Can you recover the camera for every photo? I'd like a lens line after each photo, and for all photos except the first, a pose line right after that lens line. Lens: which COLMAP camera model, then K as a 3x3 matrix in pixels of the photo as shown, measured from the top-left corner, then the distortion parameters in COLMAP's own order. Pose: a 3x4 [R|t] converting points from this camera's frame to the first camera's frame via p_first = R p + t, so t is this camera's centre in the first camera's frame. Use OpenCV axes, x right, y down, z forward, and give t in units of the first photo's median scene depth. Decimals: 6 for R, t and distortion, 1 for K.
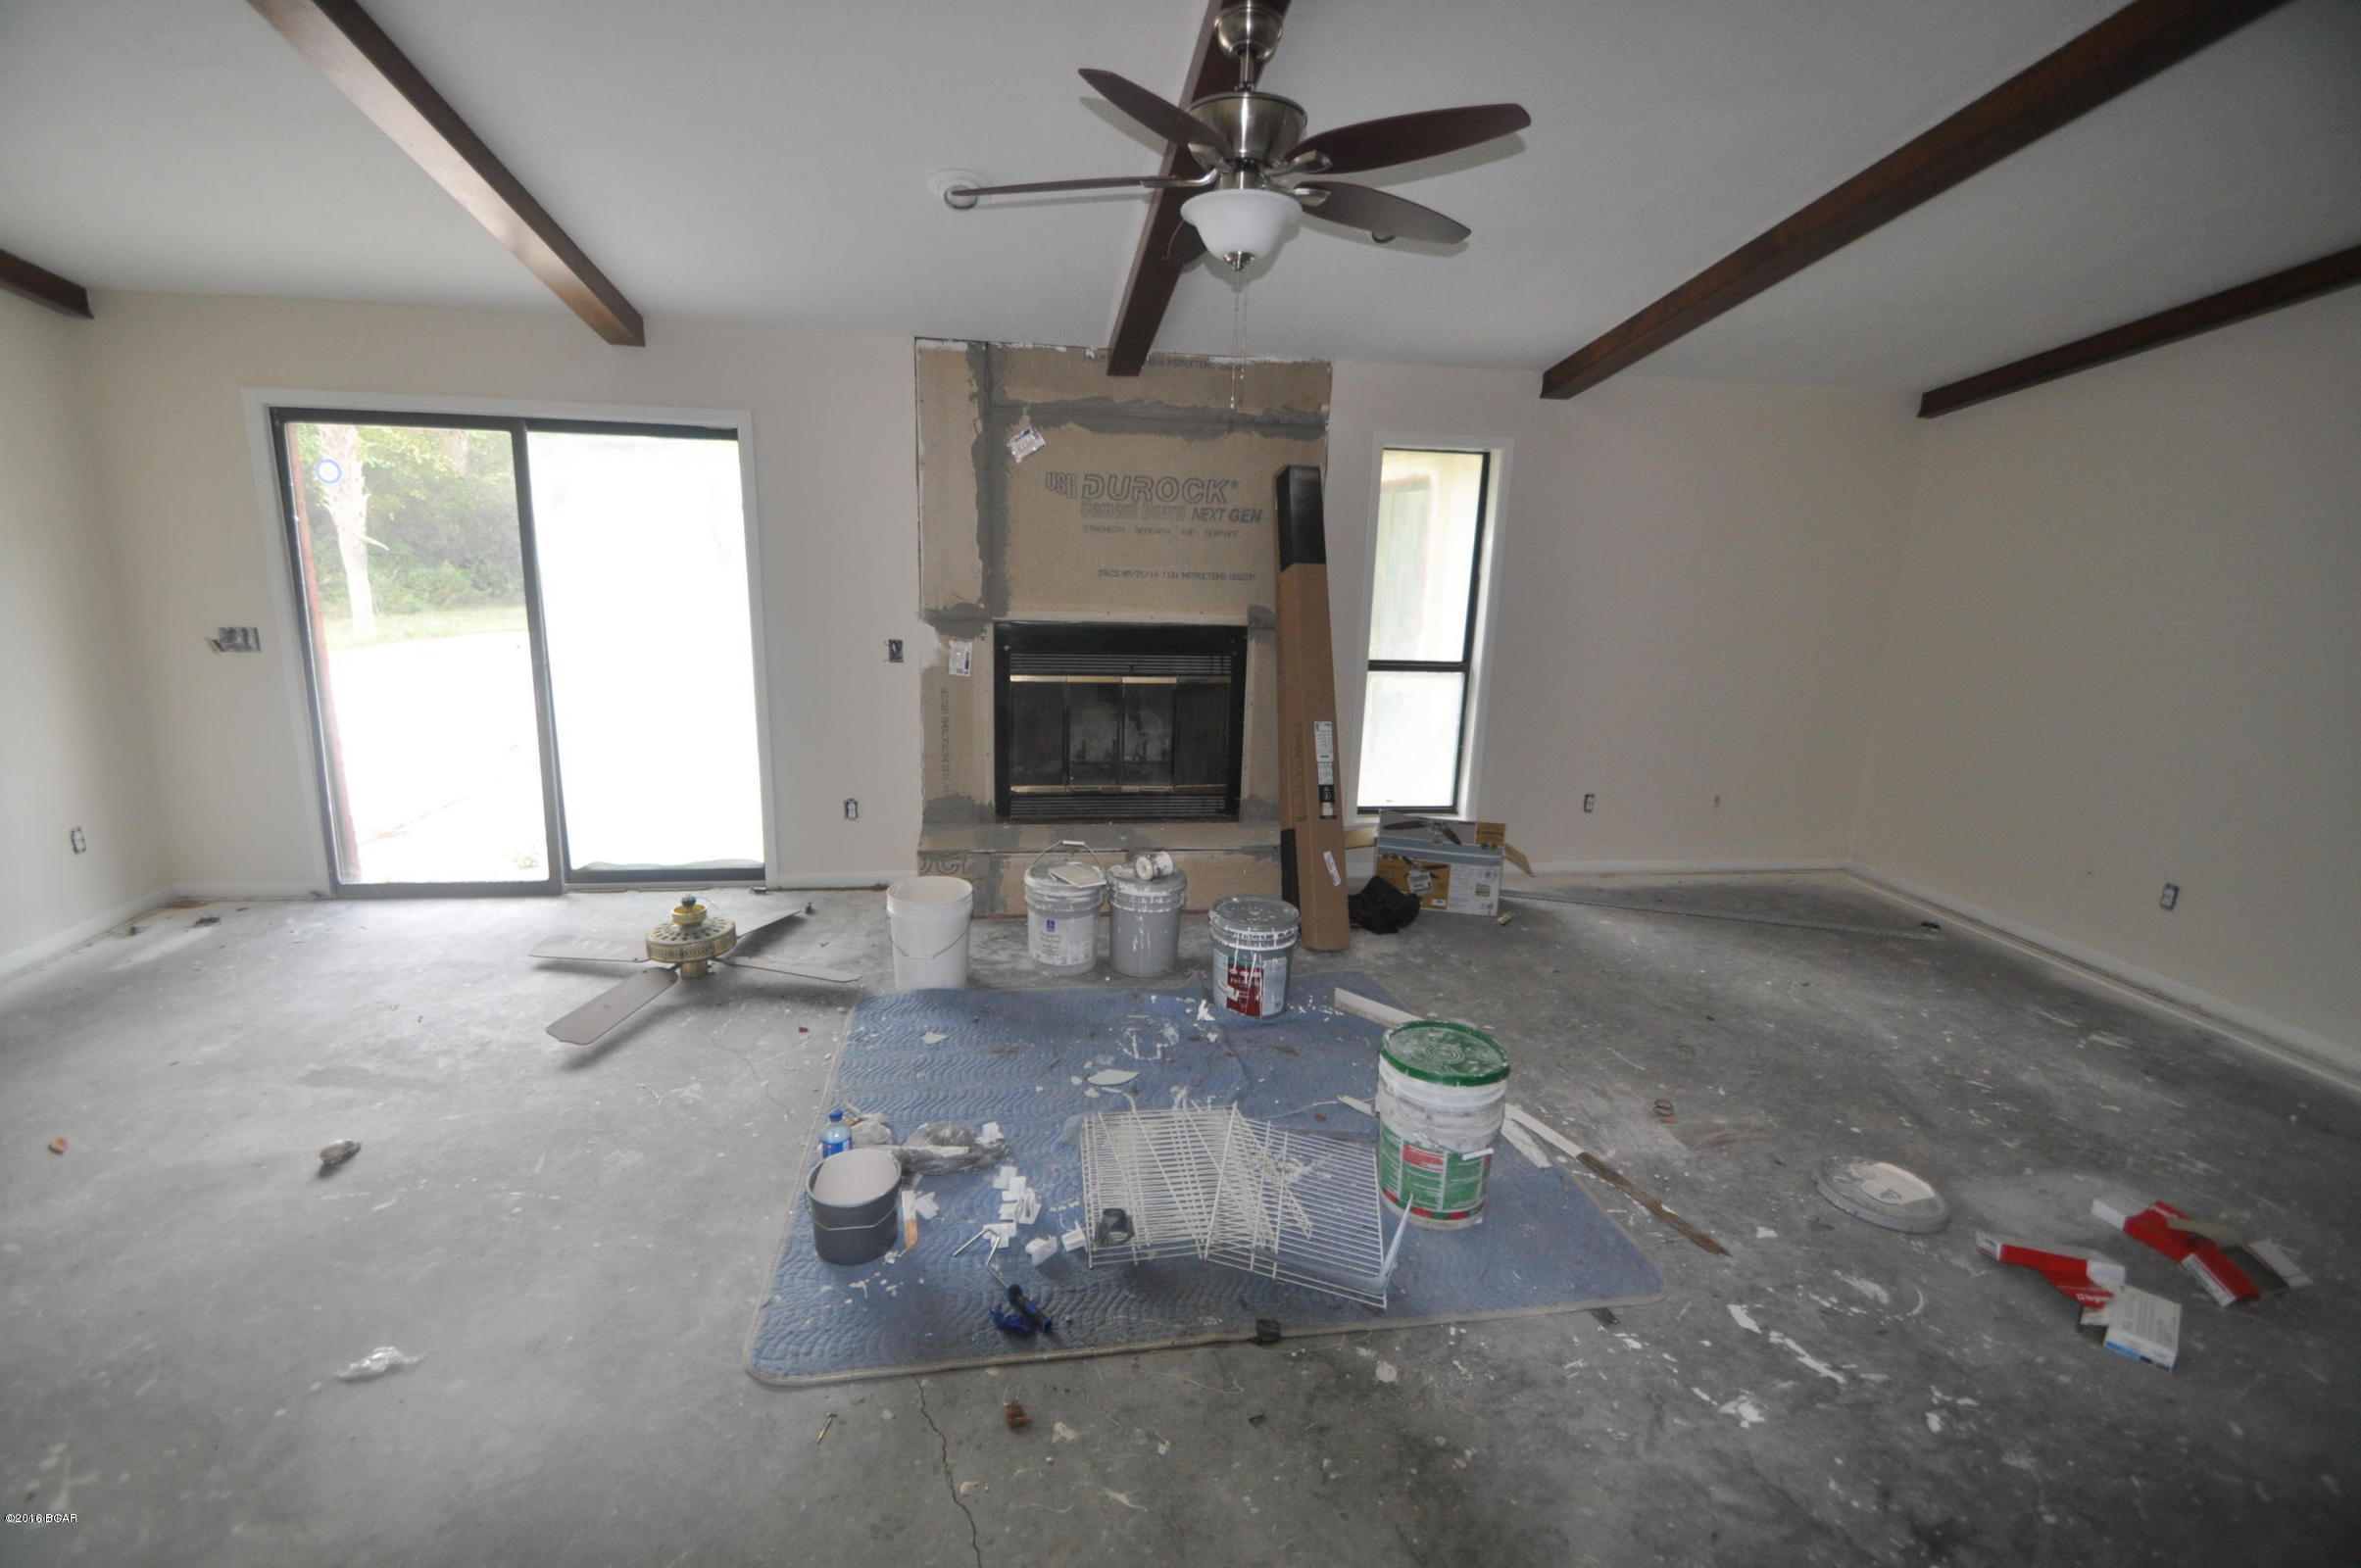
lens RADIAL K [[1025.1, 0, 1155.9], [0, 1025.1, 774.2], [0, 0, 1]] dist [0.001580, -0.009102]
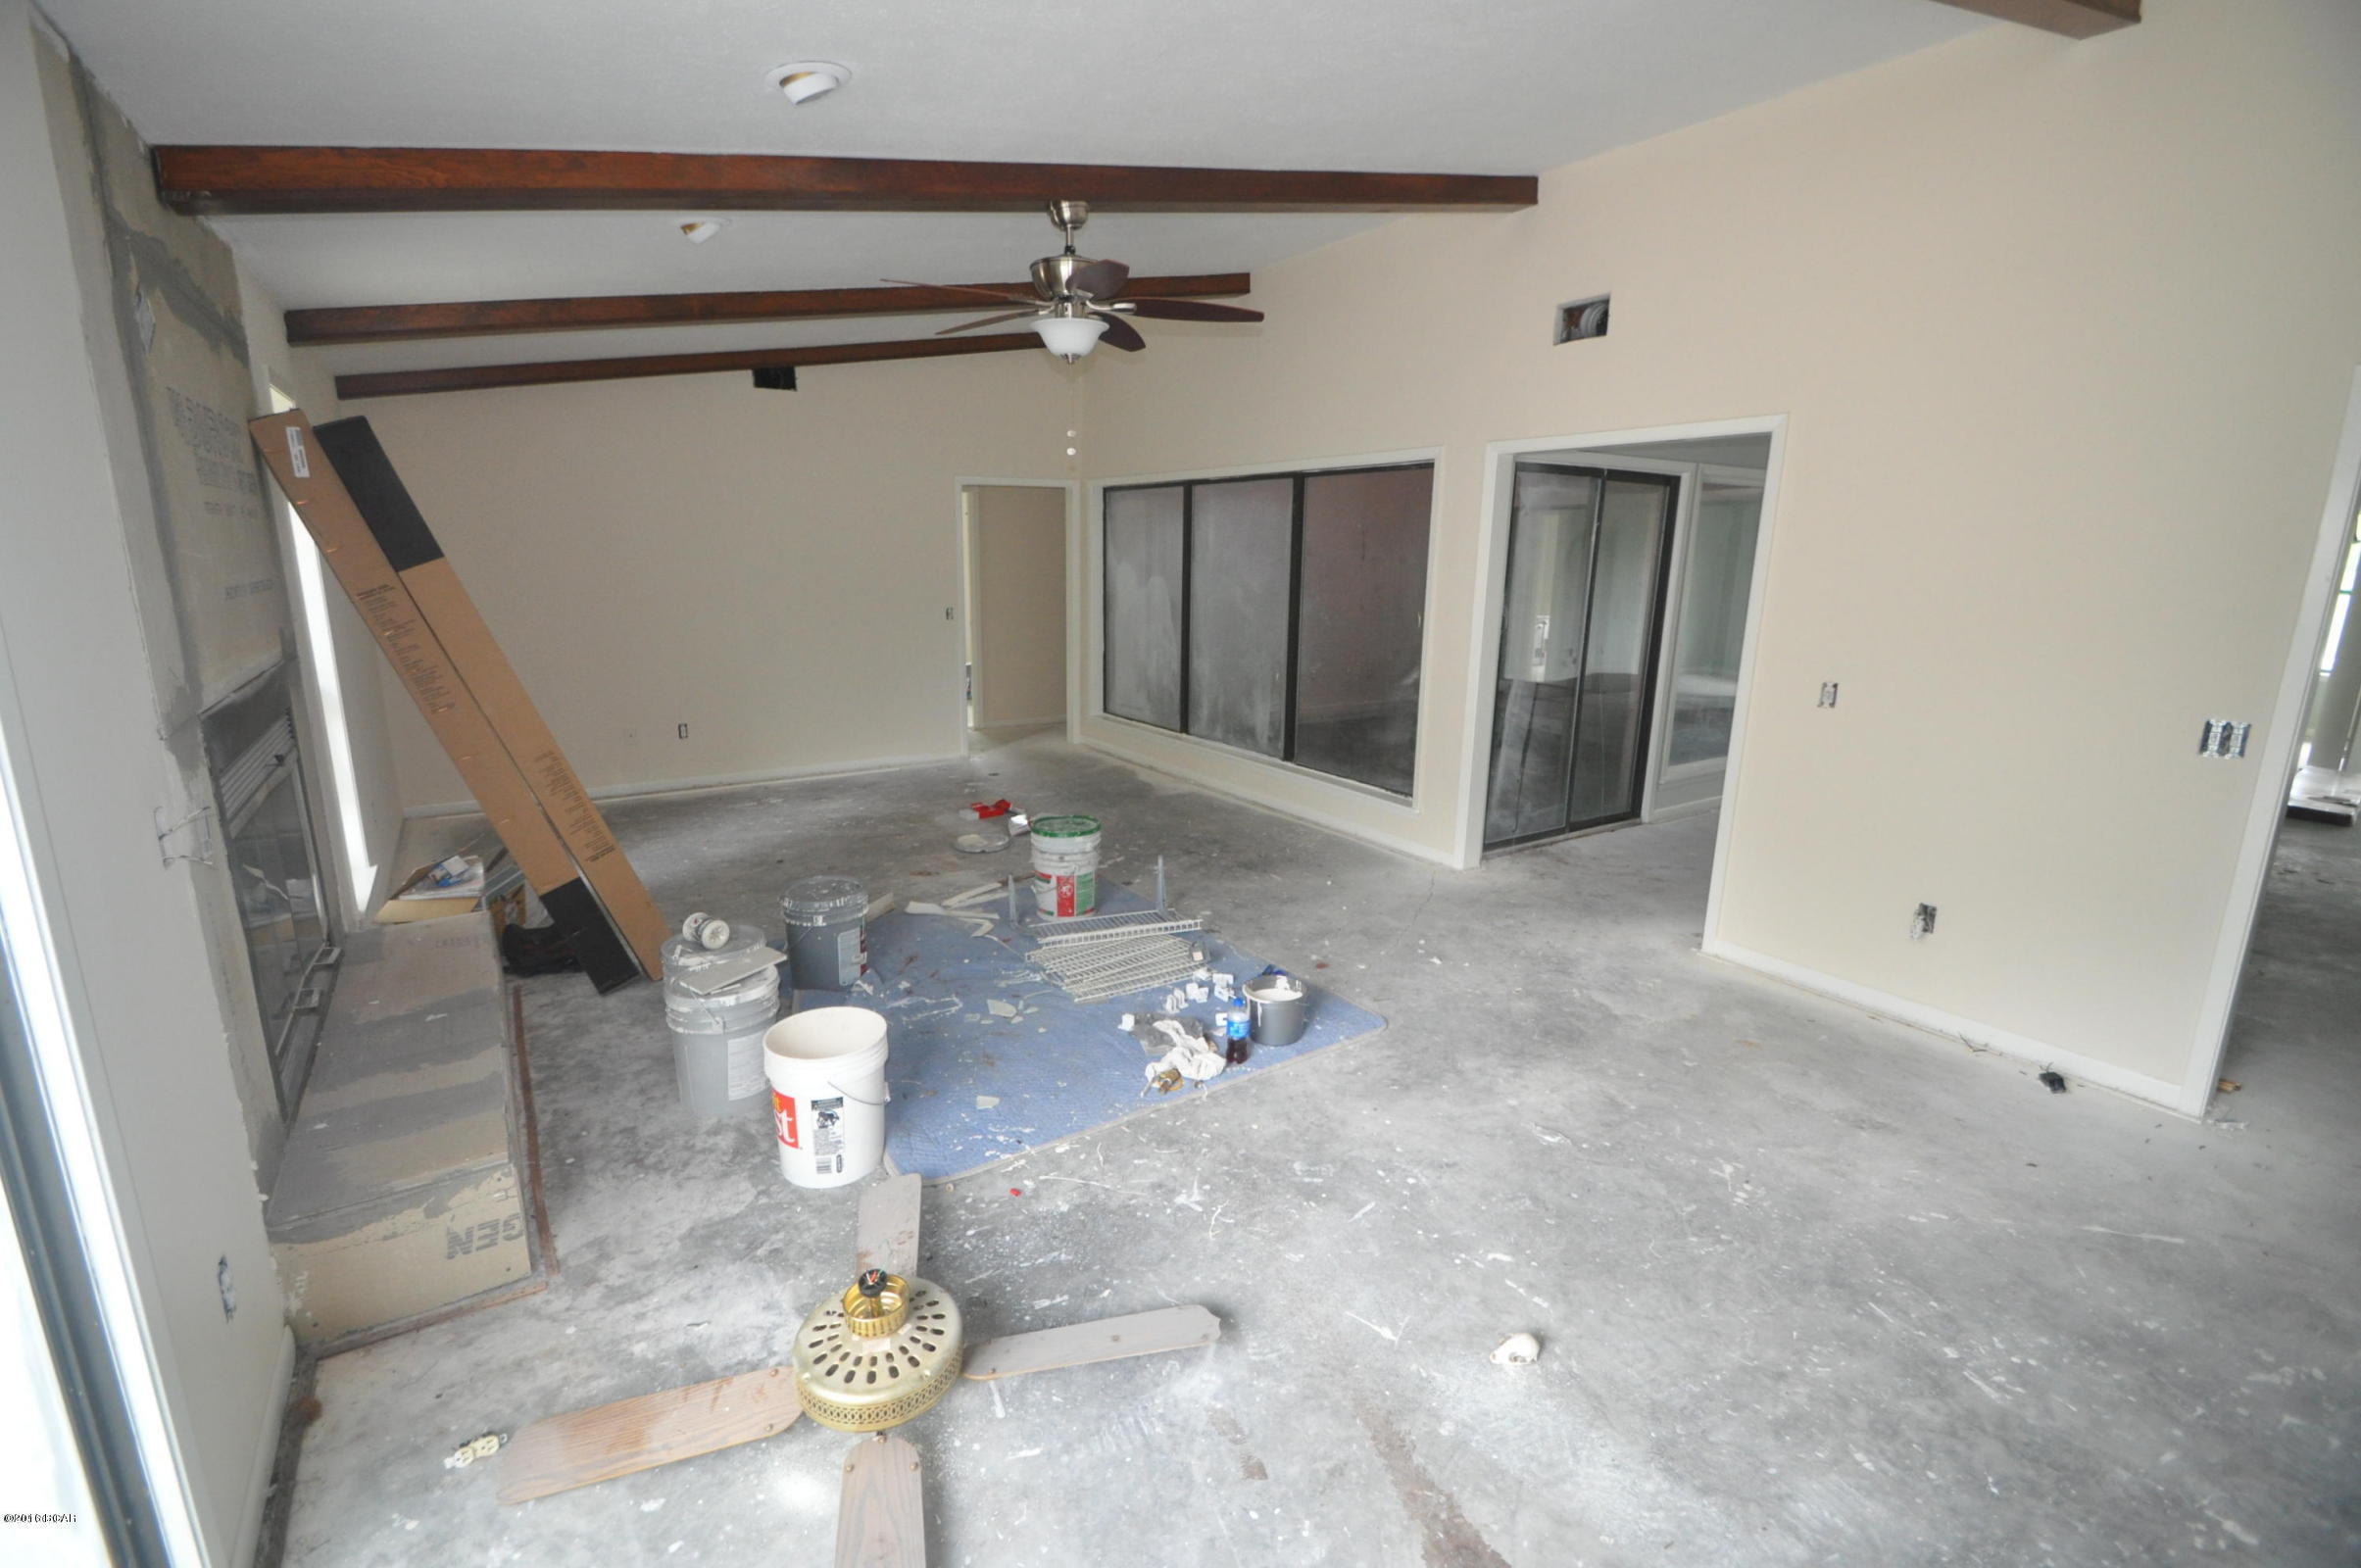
lens RADIAL K [[1025.1, 0, 1155.9], [0, 1025.1, 774.2], [0, 0, 1]] dist [0.001580, -0.009102]
pose [[-0.403760, -0.239810, 0.882876, -1.173620], [0.184057, 0.924009, 0.335157, -0.334306], [-0.896159, 0.297822, -0.328939, 1.252203]]
